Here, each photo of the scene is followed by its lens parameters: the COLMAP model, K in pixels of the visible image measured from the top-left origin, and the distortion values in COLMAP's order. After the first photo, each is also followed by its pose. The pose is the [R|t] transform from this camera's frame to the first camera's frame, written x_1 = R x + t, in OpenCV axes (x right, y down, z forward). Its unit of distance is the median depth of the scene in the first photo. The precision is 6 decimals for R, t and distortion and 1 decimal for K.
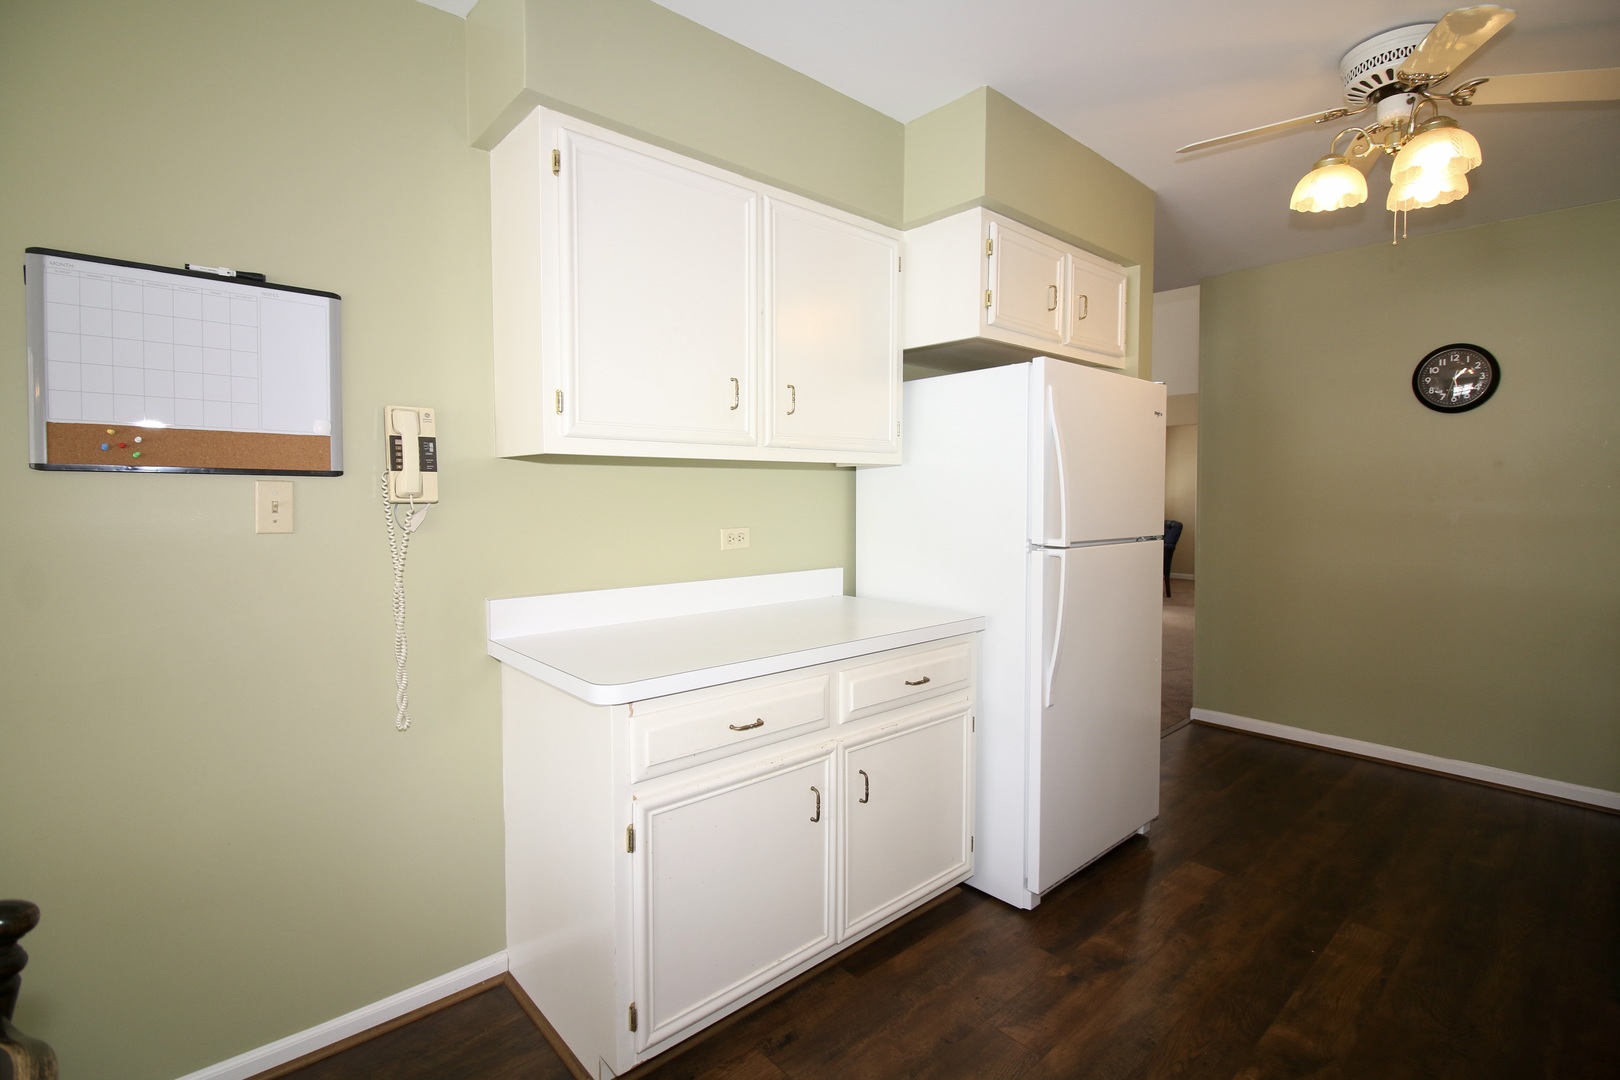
lens RADIAL K [[744.5, 0, 809.8], [0, 744.5, 523.6], [0, 0, 1]] dist [0.000116, -0.013525]
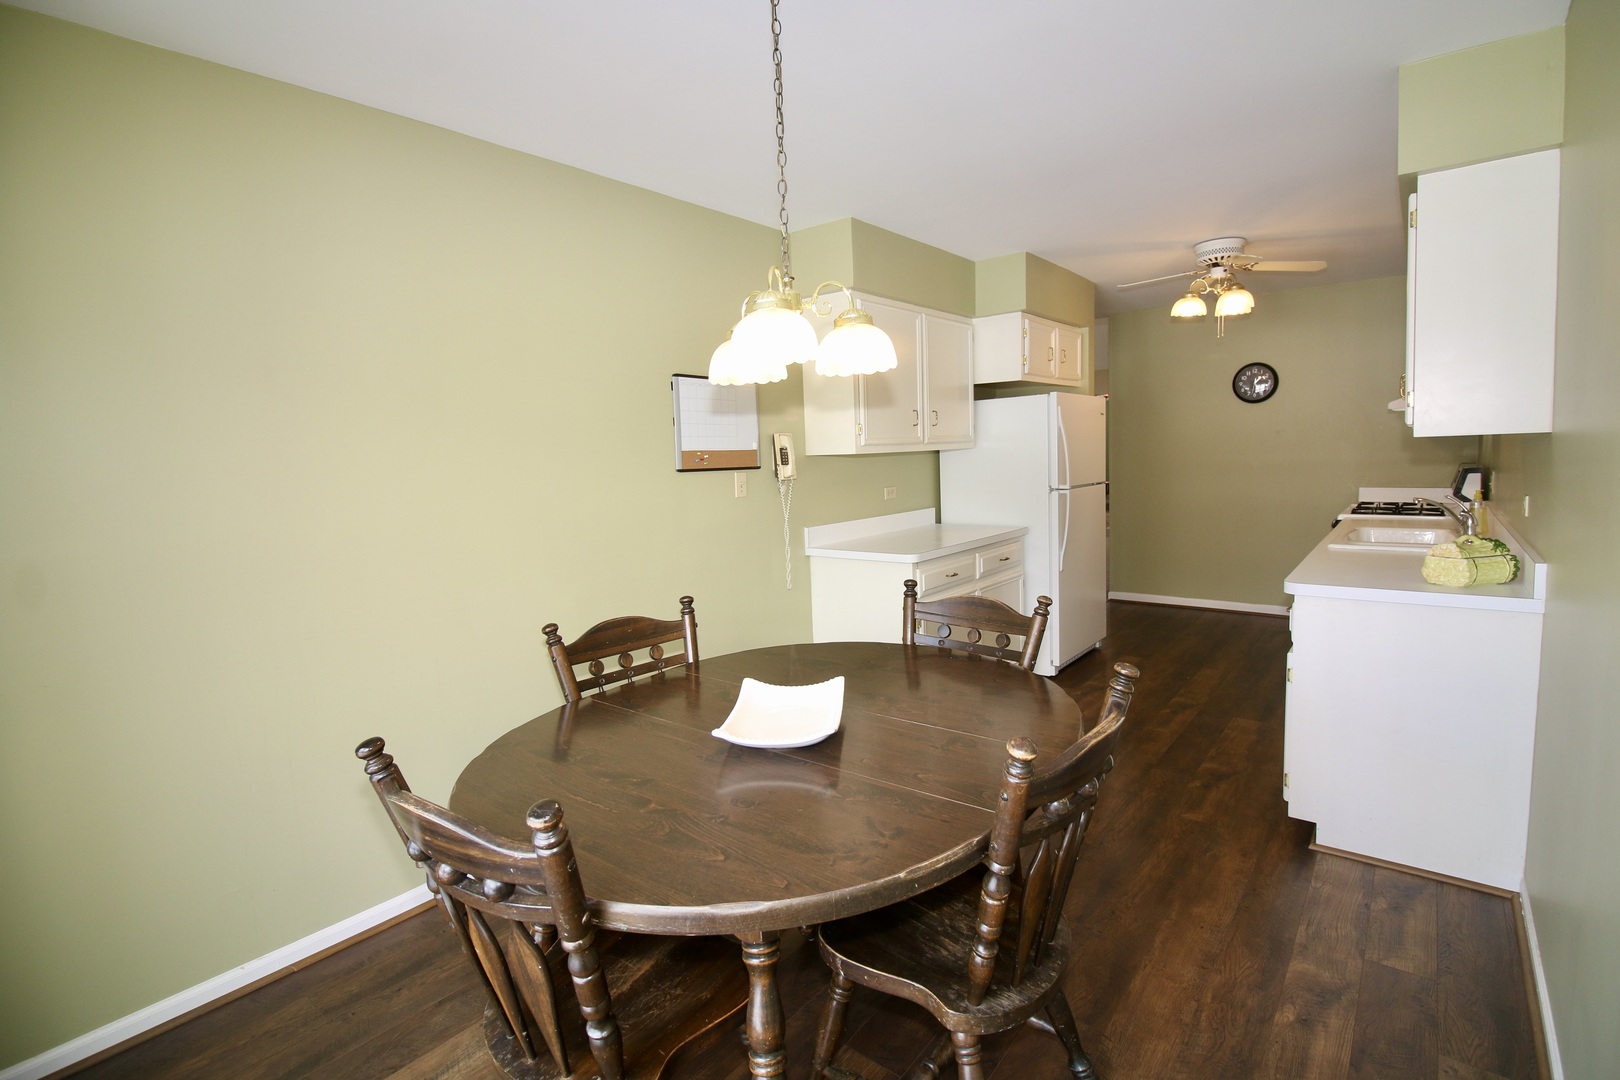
lens RADIAL K [[754.1, 0, 810.0], [0, 754.1, 518.8], [0, 0, 1]] dist [0.000070, -0.014204]
pose [[0.987095, -0.048837, 0.152507, -0.603711], [0.041419, 0.997817, 0.051446, -0.019758], [-0.154687, -0.044465, 0.986962, -0.817070]]
